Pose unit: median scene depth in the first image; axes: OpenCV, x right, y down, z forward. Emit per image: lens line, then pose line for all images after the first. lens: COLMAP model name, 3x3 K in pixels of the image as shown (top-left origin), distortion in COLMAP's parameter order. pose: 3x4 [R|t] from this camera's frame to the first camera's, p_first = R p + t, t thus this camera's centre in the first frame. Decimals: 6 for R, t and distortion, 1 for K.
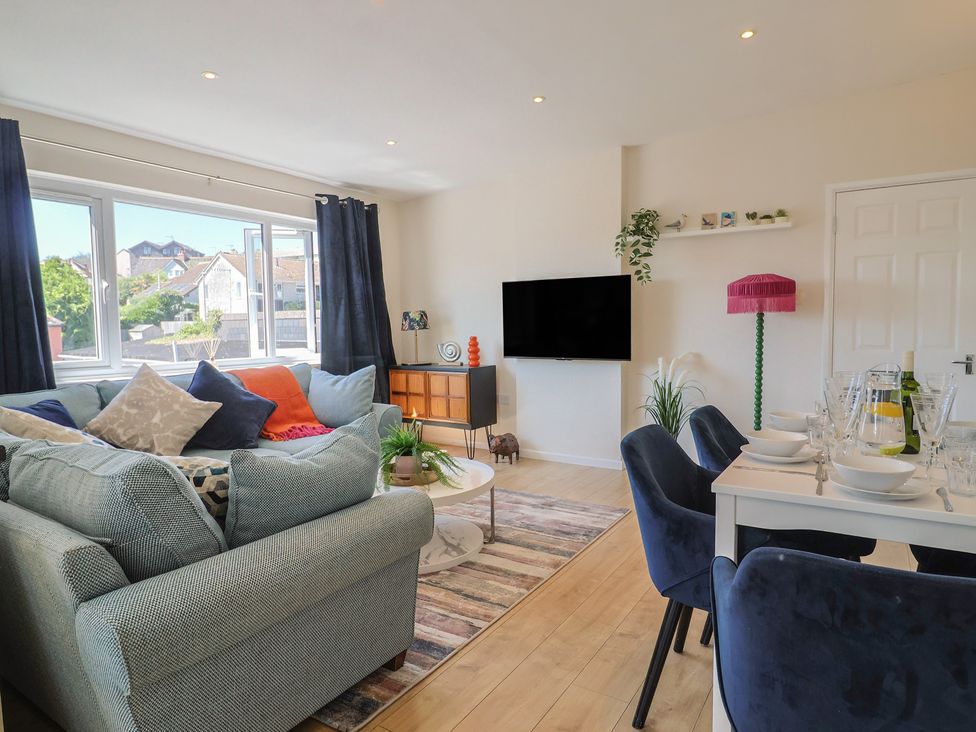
lens RADIAL K [[600.1, 0, 492.7], [0, 600.1, 366.1], [0, 0, 1]] dist [-0.002585, -0.004983]
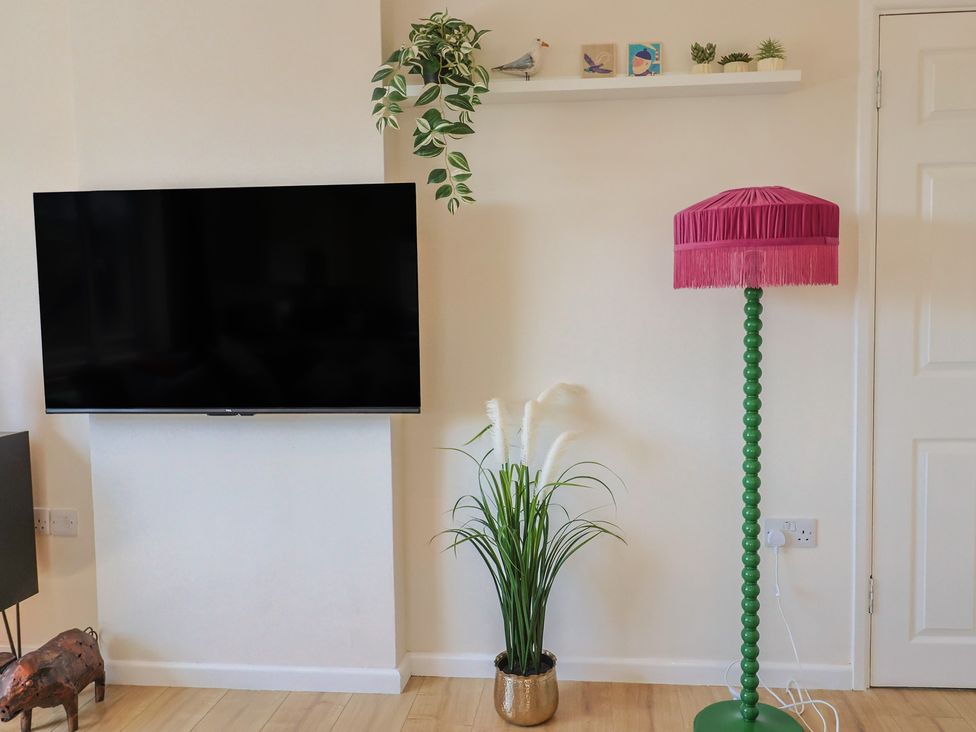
lens RADIAL K [[737.7, 0, 517.5], [0, 737.7, 351.1], [0, 0, 1]] dist [0.009229, -0.009477]
pose [[0.887049, -0.025501, 0.460970, 0.076898], [0.033039, 0.999420, -0.008289, -0.044671], [-0.460491, 0.022582, 0.887377, 0.599543]]
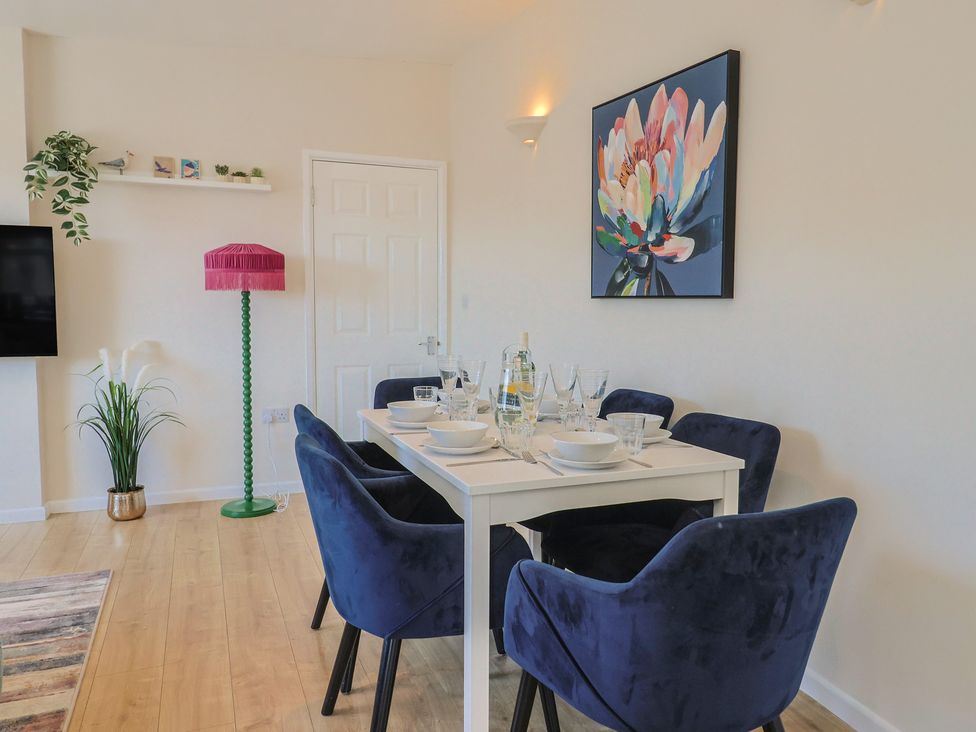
lens RADIAL K [[737.7, 0, 497.7], [0, 737.7, 364.5], [0, 0, 1]] dist [0.009229, -0.009477]
pose [[0.571379, -0.049302, 0.819204, -0.179717], [0.040981, 0.998663, 0.031519, -0.005048], [-0.819663, 0.015563, 0.572635, 0.128064]]
